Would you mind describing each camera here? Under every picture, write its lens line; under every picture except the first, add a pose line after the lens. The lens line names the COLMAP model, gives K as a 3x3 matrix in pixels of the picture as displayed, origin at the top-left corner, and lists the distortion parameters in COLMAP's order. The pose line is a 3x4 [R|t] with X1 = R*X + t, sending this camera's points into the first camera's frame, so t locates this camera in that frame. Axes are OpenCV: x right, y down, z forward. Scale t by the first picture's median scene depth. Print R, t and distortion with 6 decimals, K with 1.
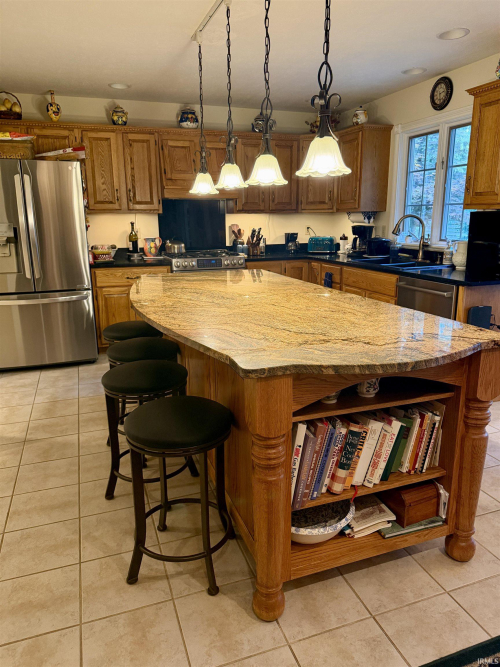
lens RADIAL K [[474.7, 0, 253.4], [0, 474.7, 333.6], [0, 0, 1]] dist [-0.006267, -0.003479]
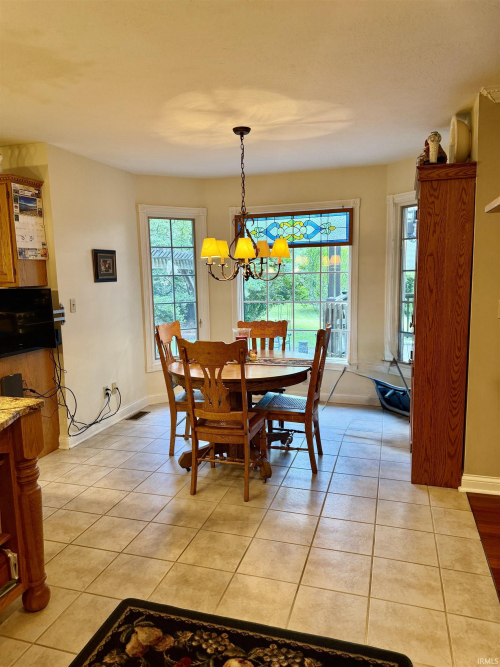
lens RADIAL K [[474.7, 0, 252.2], [0, 474.7, 333.7], [0, 0, 1]] dist [-0.006267, -0.003479]
pose [[0.592397, -0.107962, 0.798380, -0.085281], [0.205539, 0.978440, -0.020199, -0.023561], [-0.778986, 0.176064, 0.601816, -0.173169]]
